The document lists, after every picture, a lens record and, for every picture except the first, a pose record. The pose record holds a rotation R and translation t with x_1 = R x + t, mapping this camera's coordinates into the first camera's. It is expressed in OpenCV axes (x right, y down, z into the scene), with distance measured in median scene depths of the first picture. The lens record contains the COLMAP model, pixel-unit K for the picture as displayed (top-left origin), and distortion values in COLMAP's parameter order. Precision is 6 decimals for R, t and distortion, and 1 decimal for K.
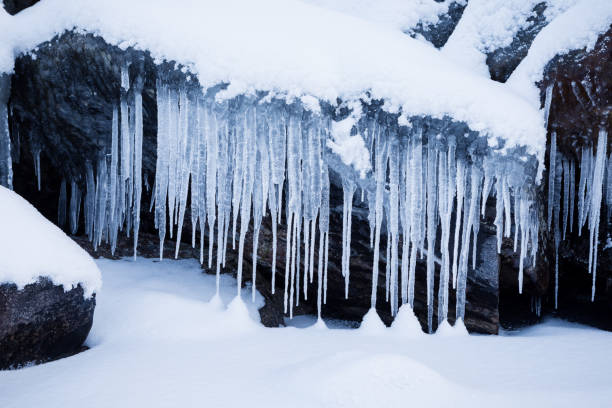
lens RADIAL K [[634.6, 0, 306.0], [0, 634.6, 204.0], [0, 0, 1]] dist [-0.052027, 0.014965]
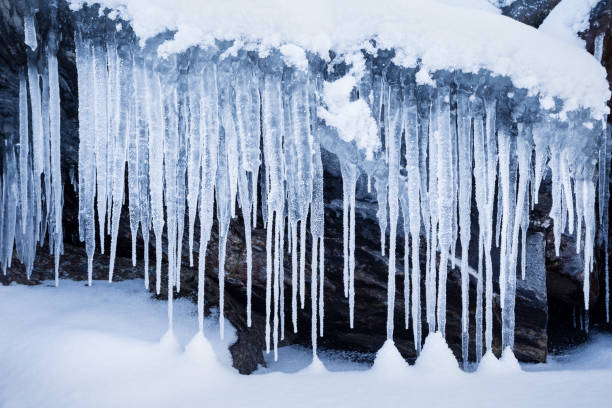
lens RADIAL K [[634.6, 0, 306.0], [0, 634.6, 204.0], [0, 0, 1]] dist [-0.052027, 0.014965]
pose [[0.997303, -0.036415, 0.063719, -0.029221], [0.036978, 0.999287, -0.007681, 0.012041], [-0.063394, 0.010016, 0.997938, 0.286438]]
